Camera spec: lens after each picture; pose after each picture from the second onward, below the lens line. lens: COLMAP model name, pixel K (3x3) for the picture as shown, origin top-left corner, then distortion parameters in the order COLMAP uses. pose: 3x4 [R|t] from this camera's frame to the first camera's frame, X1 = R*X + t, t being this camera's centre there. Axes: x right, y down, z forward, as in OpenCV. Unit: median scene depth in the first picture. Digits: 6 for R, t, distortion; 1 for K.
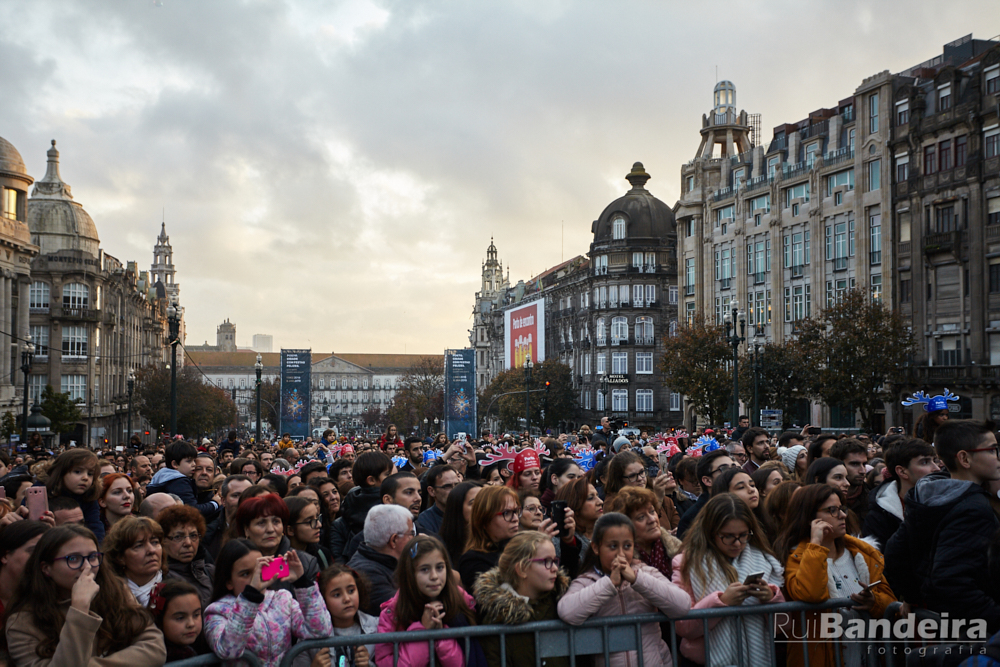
lens RADIAL K [[1056.8, 0, 500.0], [0, 1056.8, 333.5], [0, 0, 1]] dist [0.057434, 0.012565]
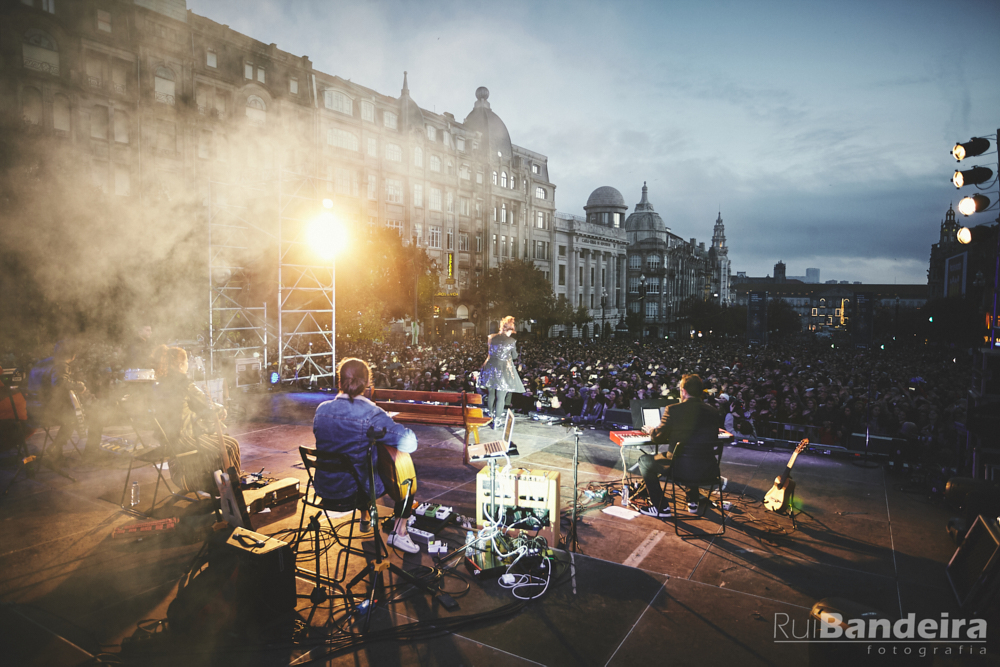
lens RADIAL K [[646.4, 0, 500.0], [0, 646.4, 333.5], [0, 0, 1]] dist [-0.047093, 0.073115]
pose [[0.768211, 0.048982, -0.638320, 0.147393], [0.018232, 0.994991, 0.098292, -0.024920], [0.639937, -0.087147, 0.763470, -0.096941]]
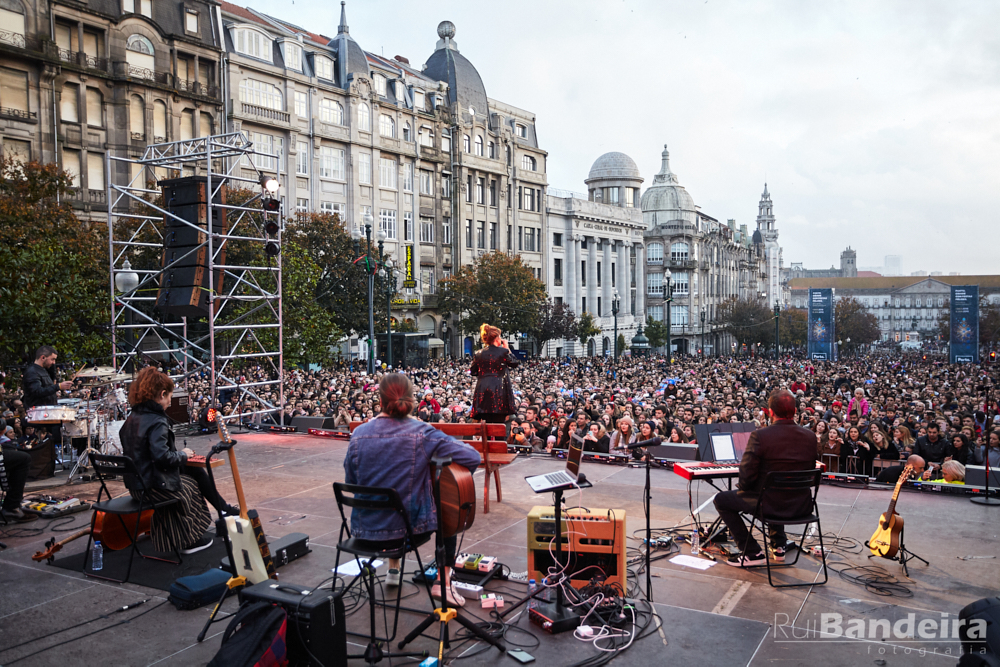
lens RADIAL K [[879.6, 0, 500.0], [0, 879.6, 333.5], [0, 0, 1]] dist [-0.007421, 0.125741]
pose [[0.789391, 0.017400, -0.613644, 0.147989], [0.038005, 0.996296, 0.077139, -0.025406], [0.612713, -0.084214, 0.785806, -0.106035]]
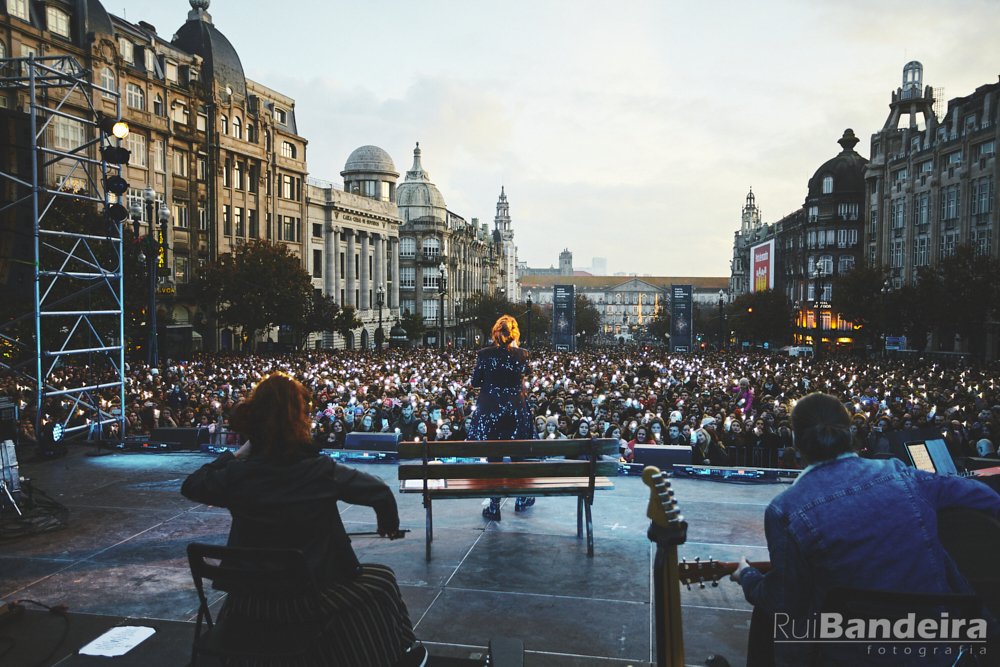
lens RADIAL K [[850.2, 0, 500.0], [0, 850.2, 333.5], [0, 0, 1]] dist [-0.003860, 0.100139]
pose [[0.938738, 0.022346, -0.343905, 0.108859], [0.010260, 0.995641, 0.092701, -0.023579], [0.344478, -0.090551, 0.934417, -0.099544]]
